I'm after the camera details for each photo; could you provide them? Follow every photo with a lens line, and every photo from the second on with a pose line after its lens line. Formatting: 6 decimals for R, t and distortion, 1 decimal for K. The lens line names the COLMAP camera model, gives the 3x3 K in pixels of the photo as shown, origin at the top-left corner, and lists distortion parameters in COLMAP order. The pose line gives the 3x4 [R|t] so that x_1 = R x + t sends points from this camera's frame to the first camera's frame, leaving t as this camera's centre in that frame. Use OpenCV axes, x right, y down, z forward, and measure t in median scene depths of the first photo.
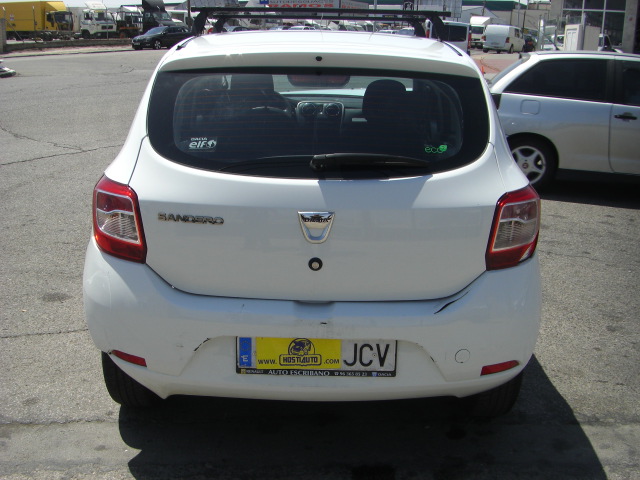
lens RADIAL K [[717.8, 0, 296.7], [0, 717.8, 277.9], [0, 0, 1]] dist [-0.172072, 0.072650]
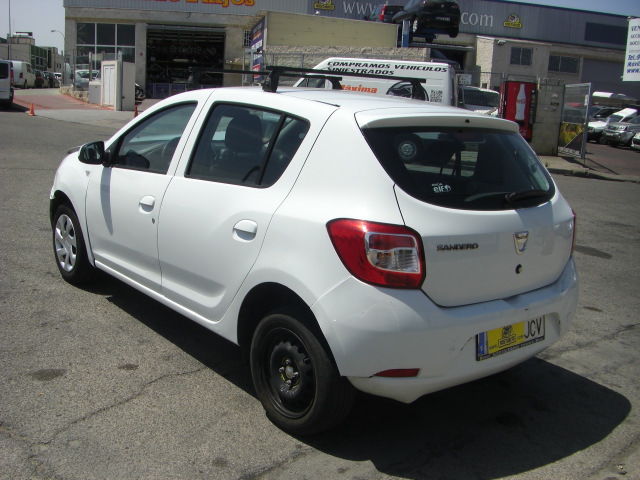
lens RADIAL K [[717.8, 0, 296.7], [0, 717.8, 277.9], [0, 0, 1]] dist [-0.172072, 0.072650]
pose [[0.765533, -0.139901, 0.628002, -1.134416], [0.167761, 0.985712, 0.015090, -0.092193], [-0.621140, 0.093802, 0.778066, 0.185491]]
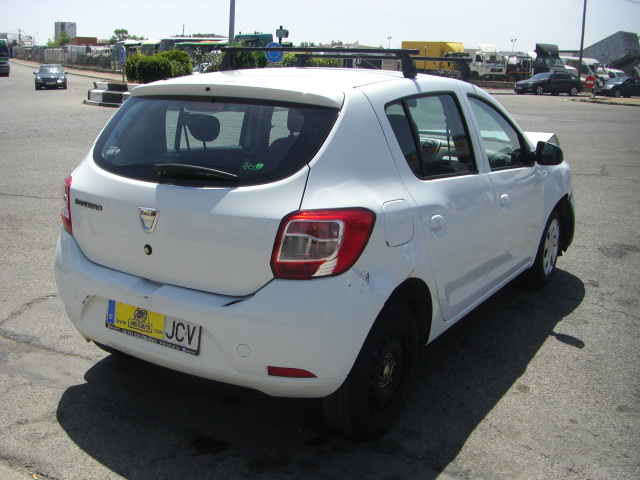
lens RADIAL K [[717.8, 0, 296.7], [0, 717.8, 277.9], [0, 0, 1]] dist [-0.172072, 0.072650]
pose [[0.846248, 0.155750, -0.509516, 0.856215], [-0.184867, 0.982741, -0.006636, -0.009843], [0.499688, 0.099808, 0.860436, 0.057384]]
